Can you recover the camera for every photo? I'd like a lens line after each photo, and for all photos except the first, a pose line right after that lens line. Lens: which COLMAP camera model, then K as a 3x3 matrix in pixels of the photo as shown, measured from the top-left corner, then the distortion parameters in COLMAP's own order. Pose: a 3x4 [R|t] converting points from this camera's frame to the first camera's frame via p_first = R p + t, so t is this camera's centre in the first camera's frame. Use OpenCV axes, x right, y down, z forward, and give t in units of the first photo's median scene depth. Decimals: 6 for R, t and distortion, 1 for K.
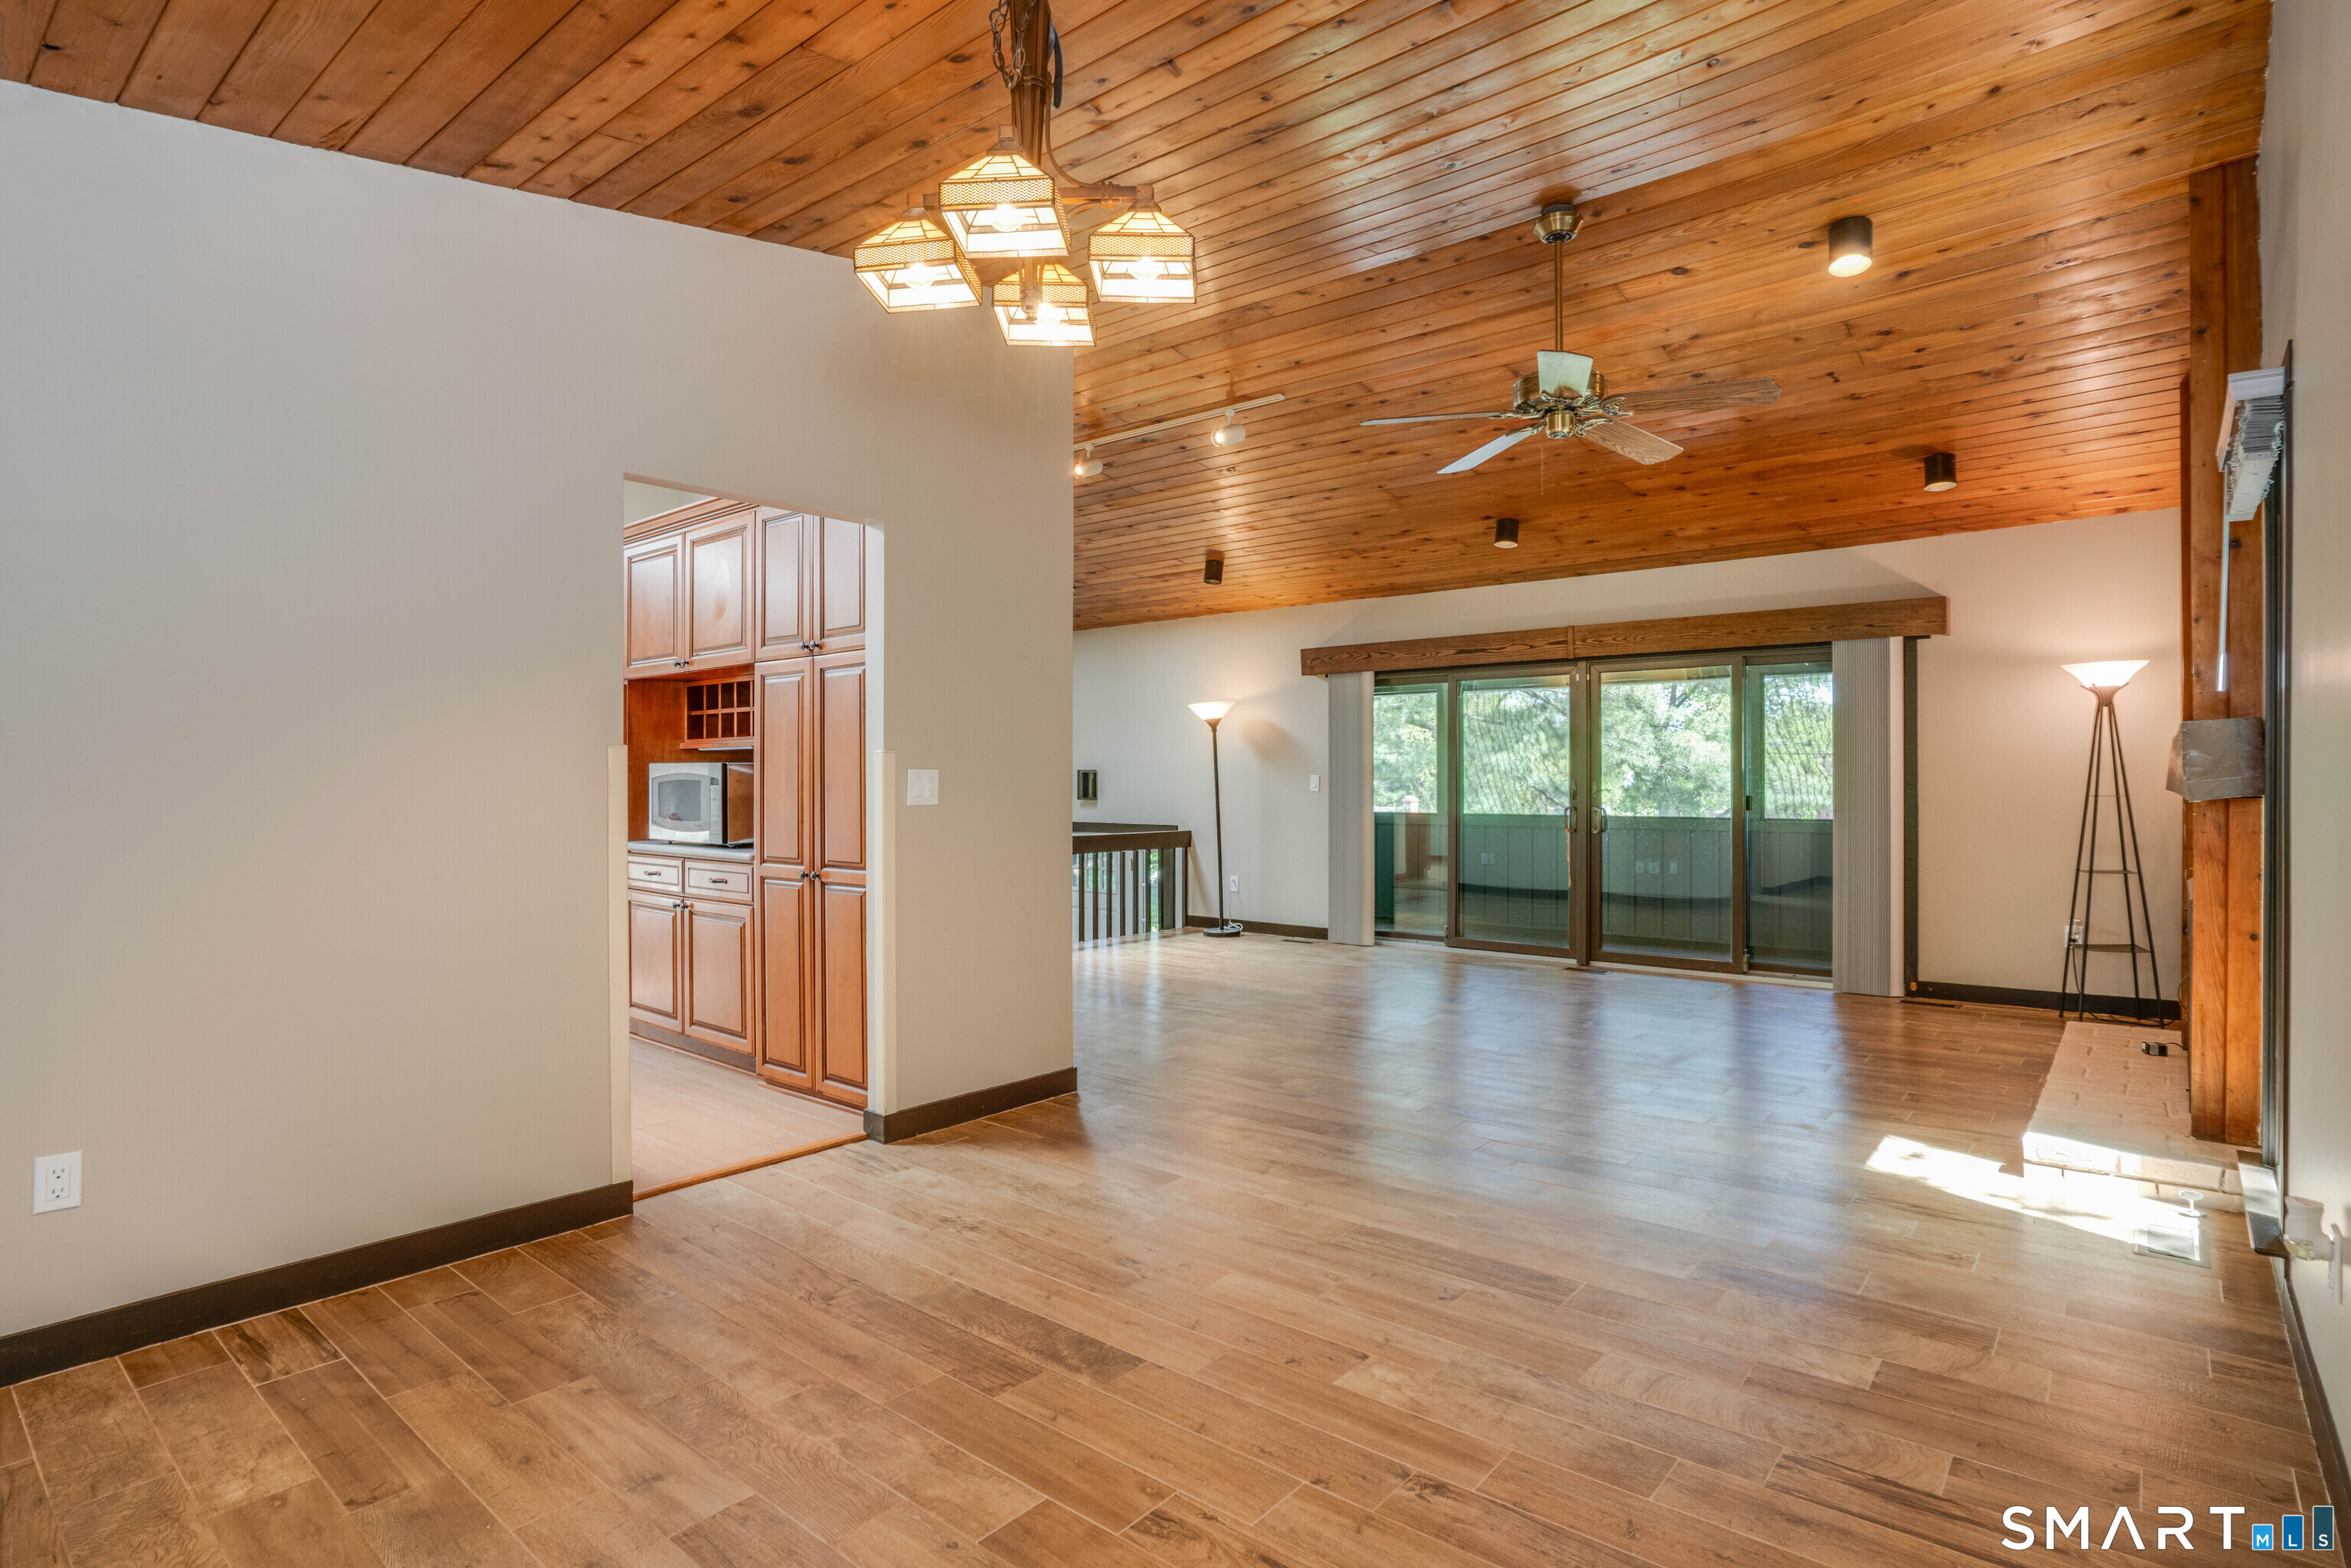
lens RADIAL K [[1144.6, 0, 1147.5], [0, 1144.6, 784.1], [0, 0, 1]] dist [-0.056699, 0.024240]
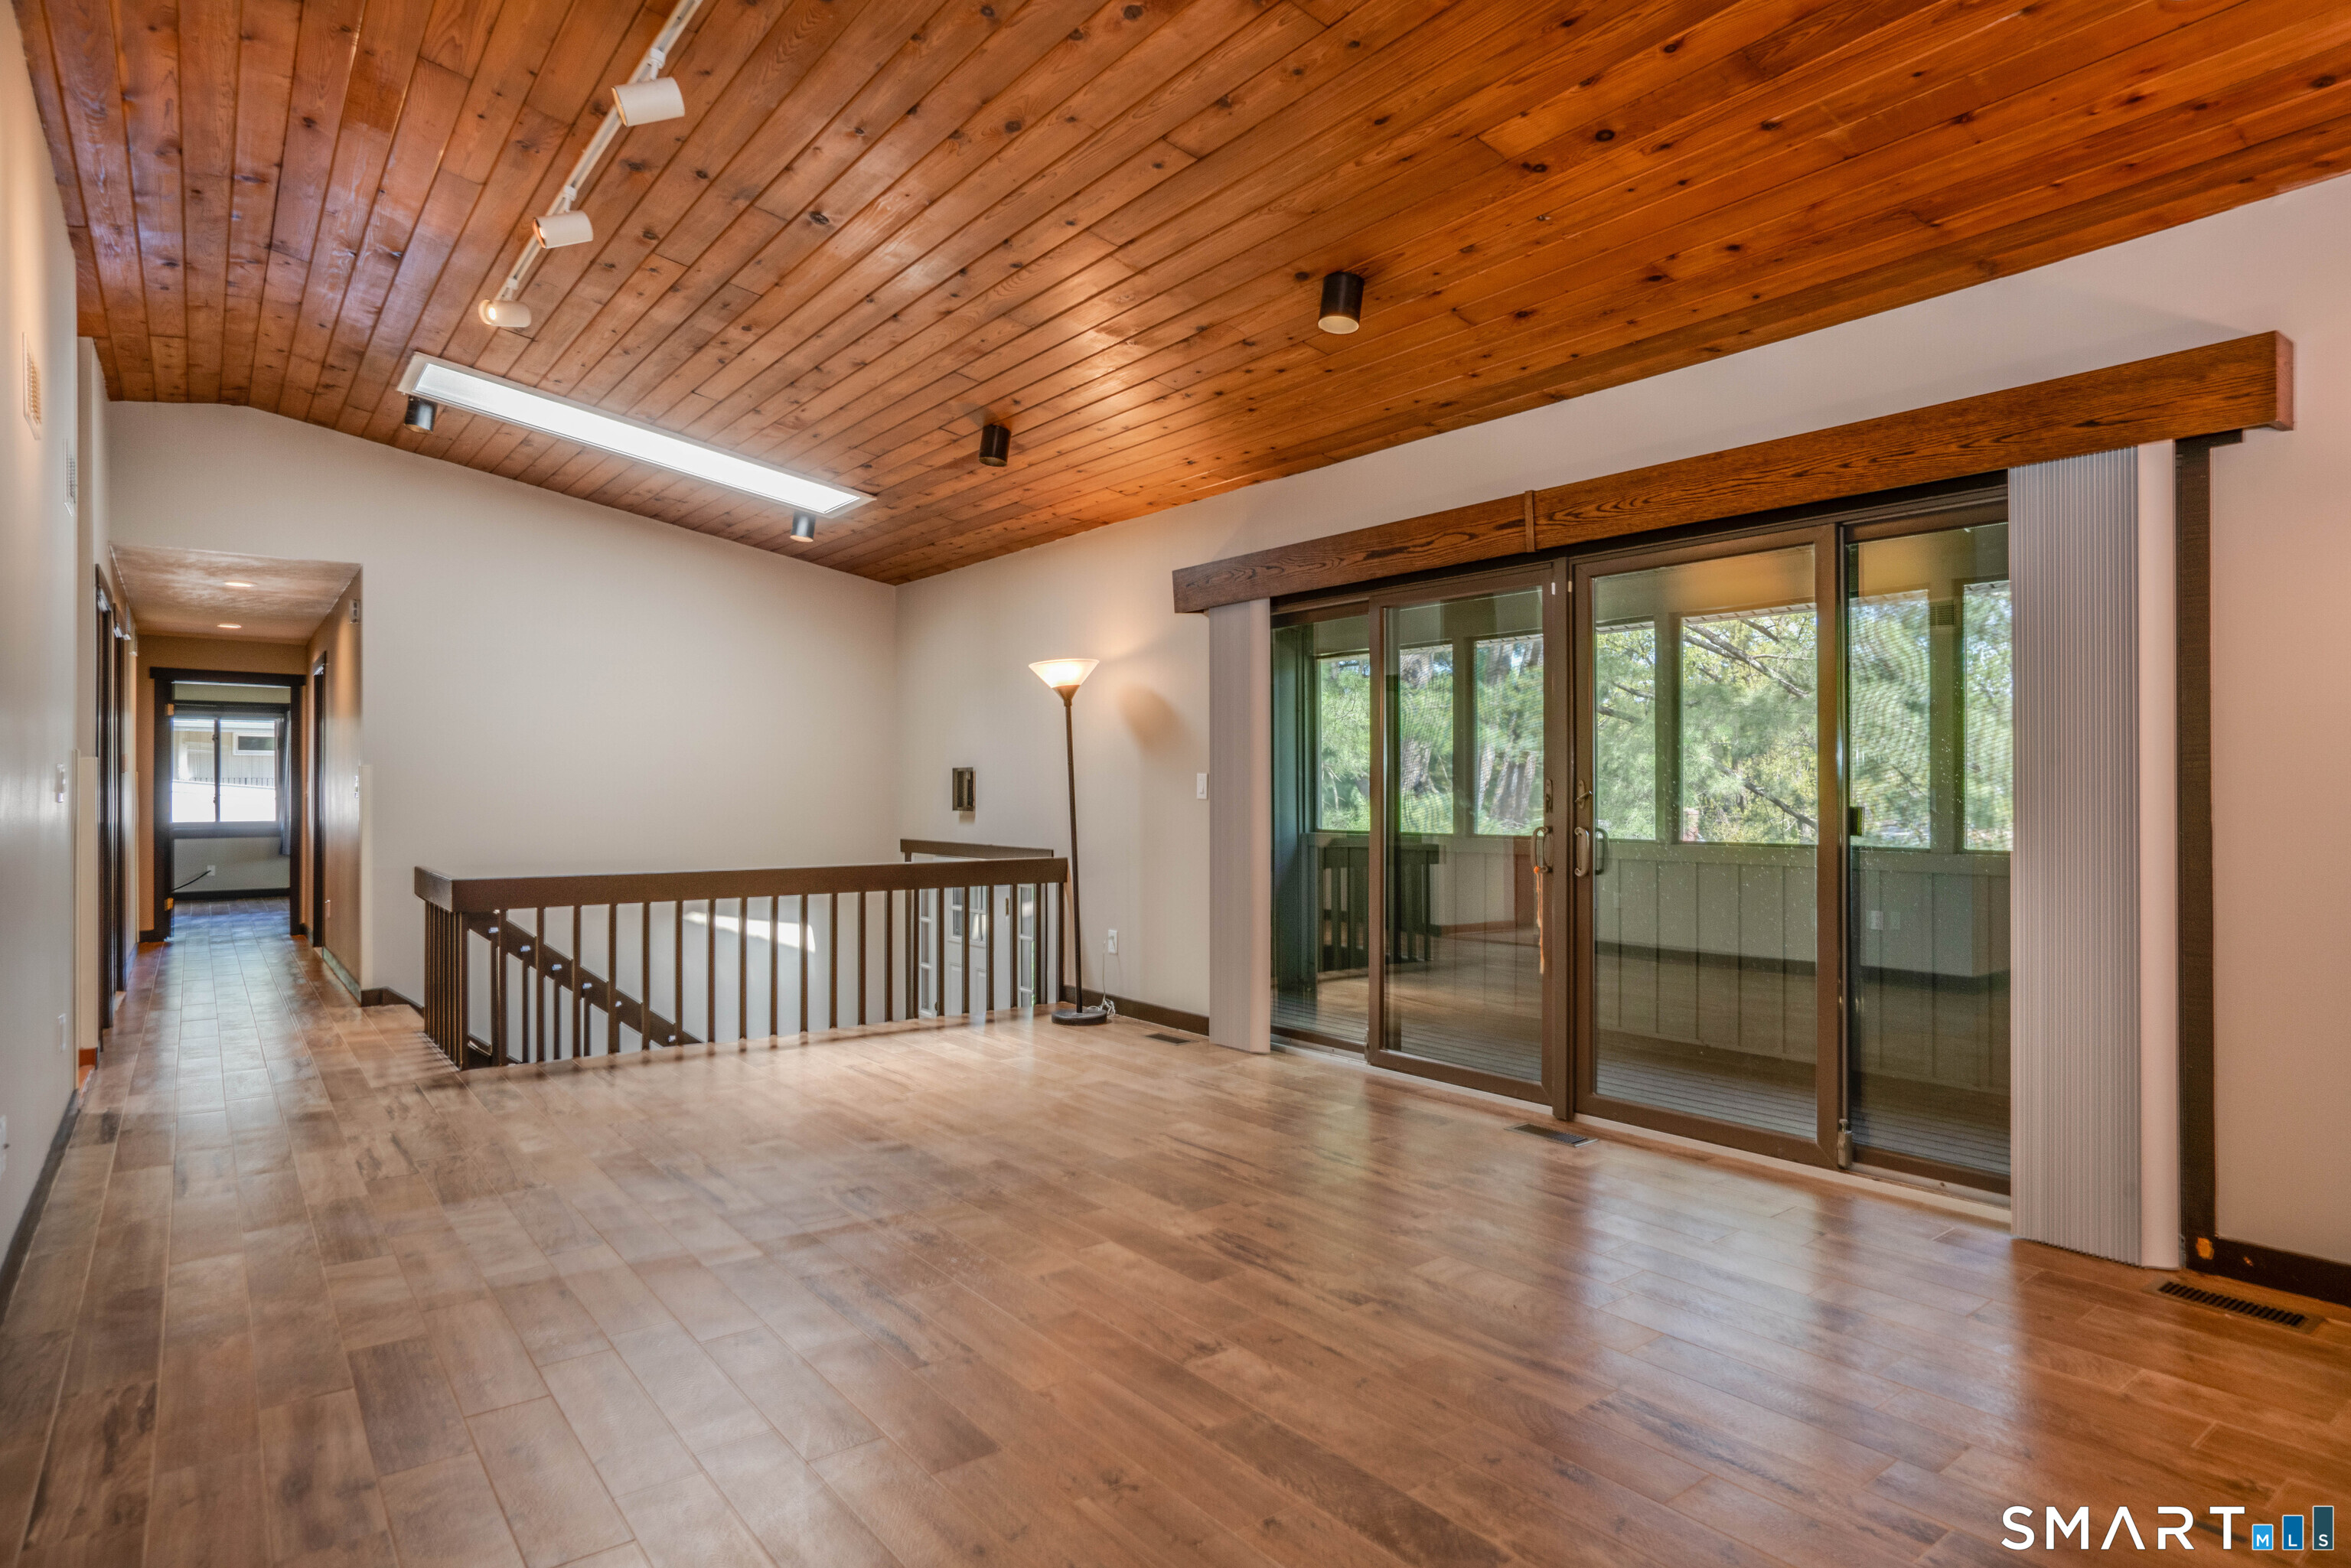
lens RADIAL K [[1274.0, 0, 1181.6], [0, 1274.0, 781.9], [0, 0, 1]] dist [-0.040041, 0.021294]
pose [[0.979472, 0.009997, -0.201330, 0.297608], [-0.014447, 0.999682, -0.020648, 0.012662], [0.201060, 0.023133, 0.979306, 0.336215]]
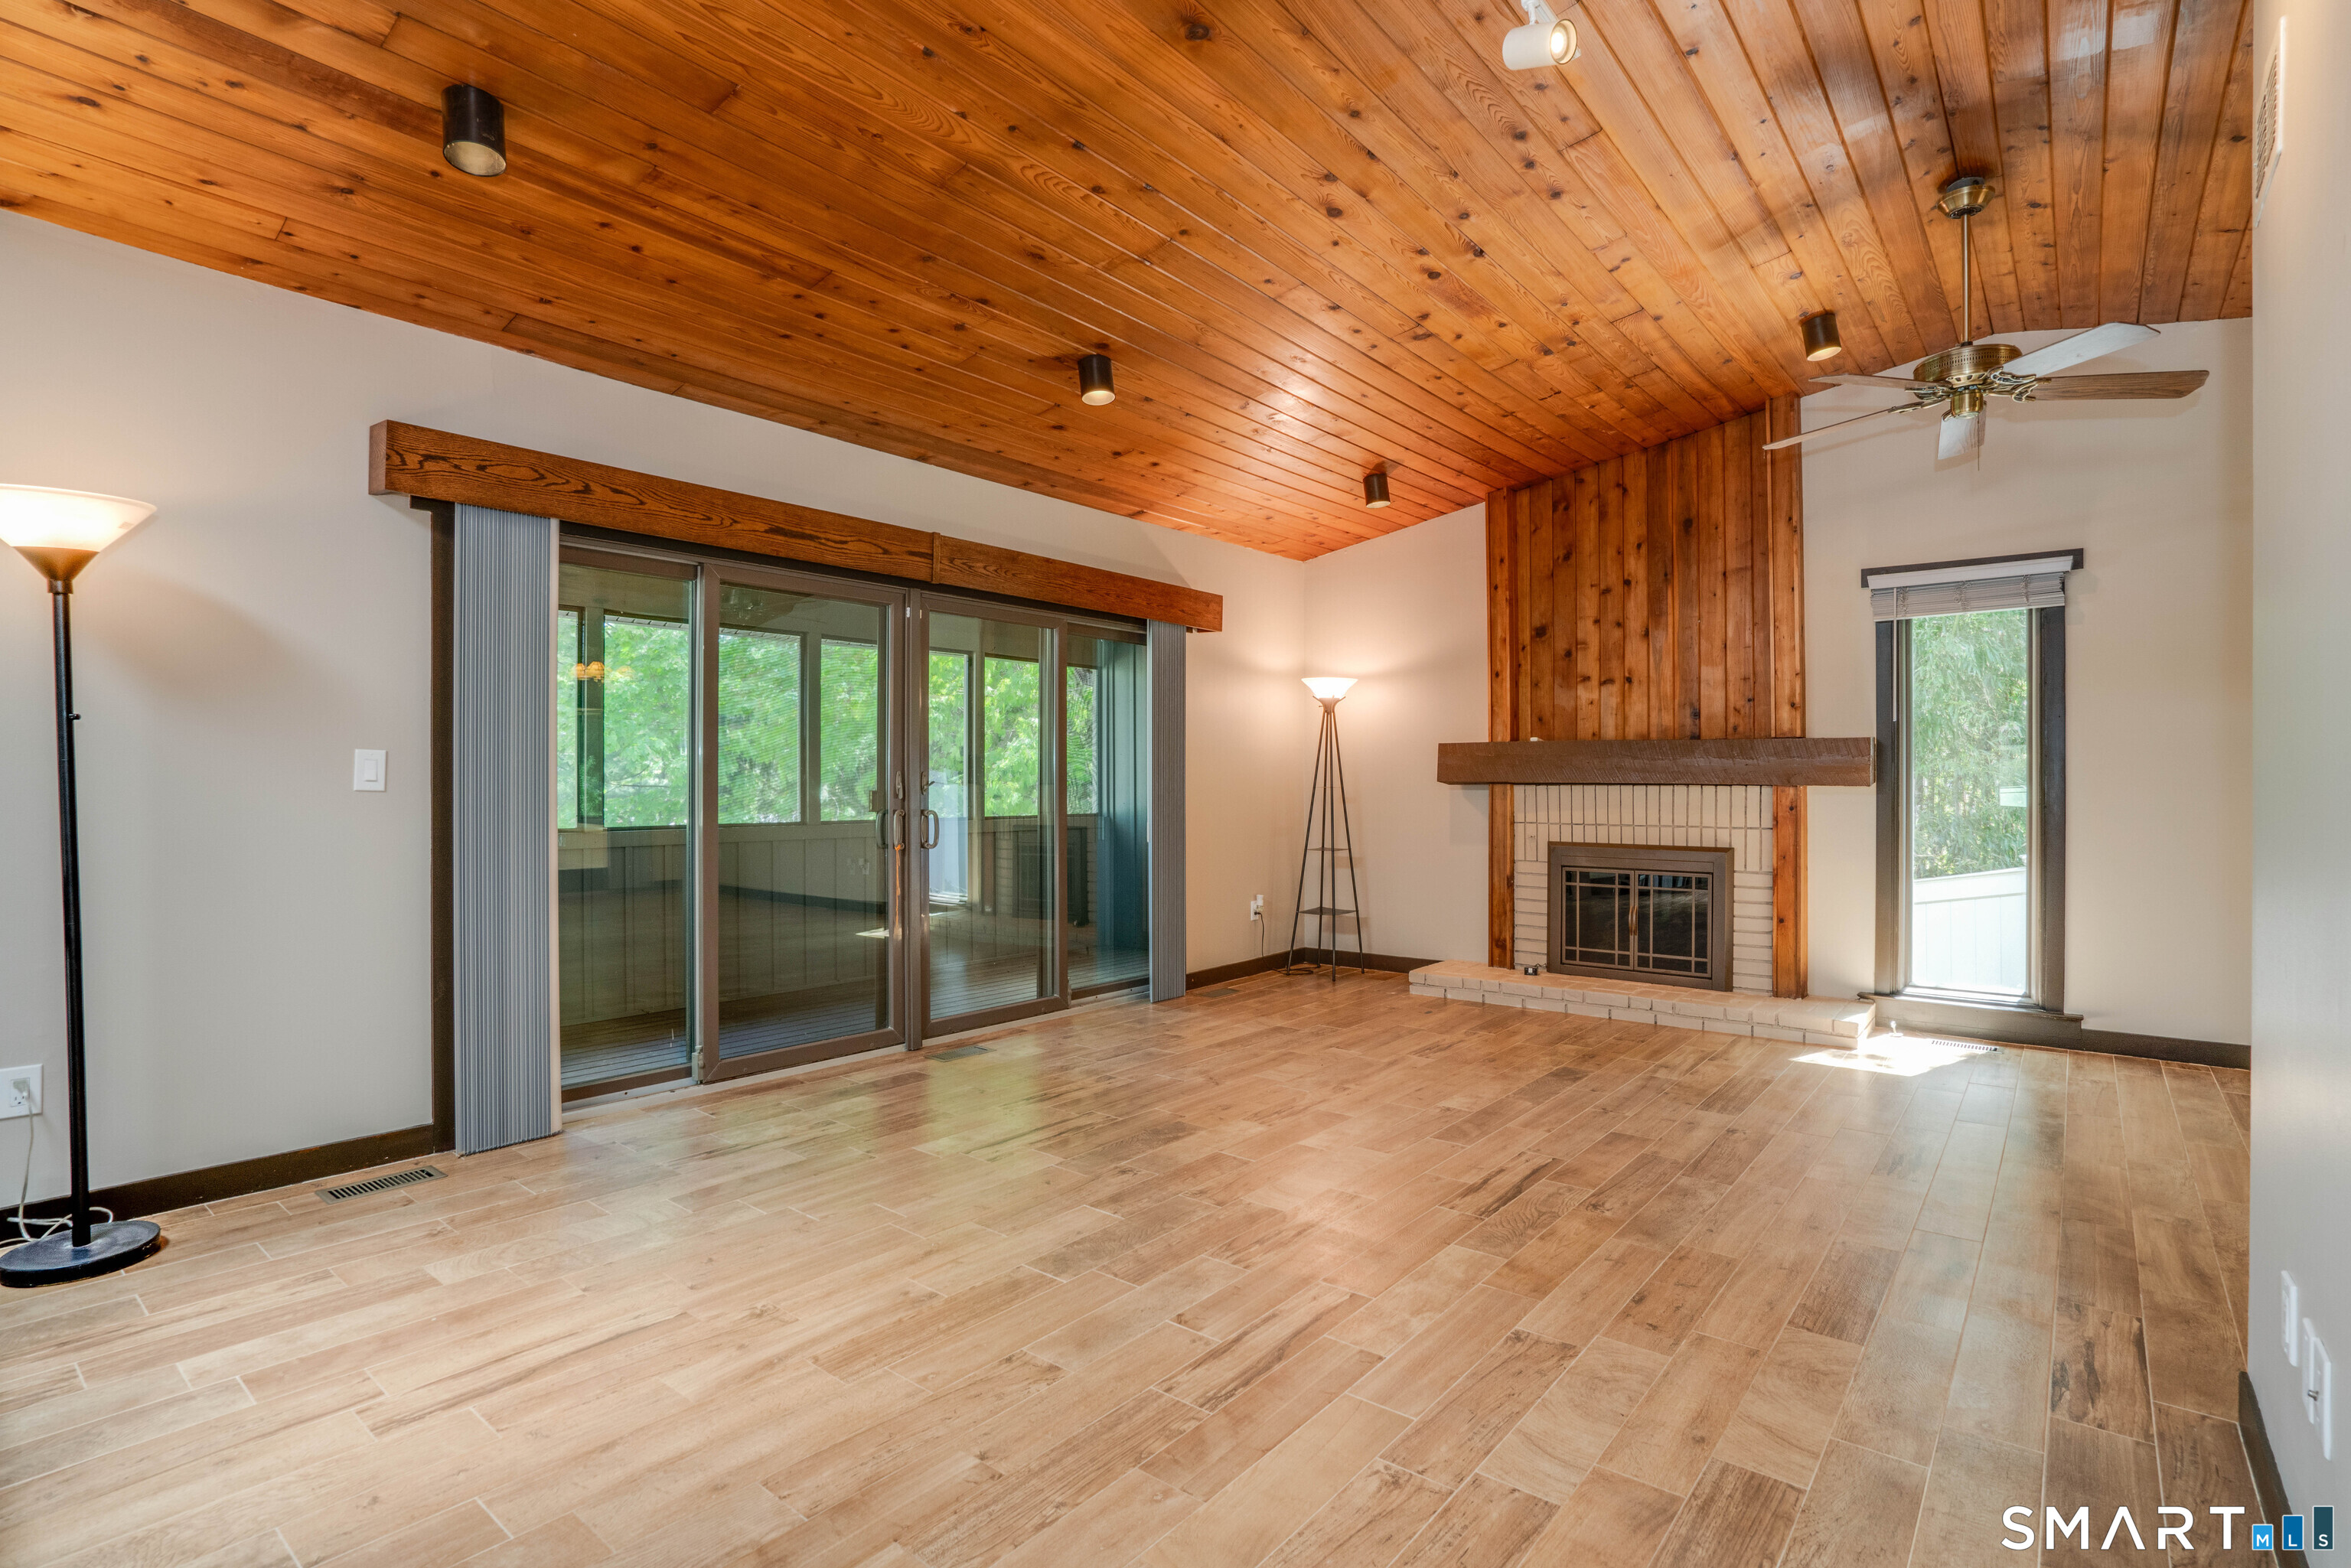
lens RADIAL K [[1144.6, 0, 1147.5], [0, 1144.6, 784.1], [0, 0, 1]] dist [-0.056699, 0.024240]
pose [[-0.002092, 0.011179, 0.999935, -0.260427], [0.013916, 0.999841, -0.011149, 0.013062], [-0.999901, 0.013892, -0.002248, 0.791871]]
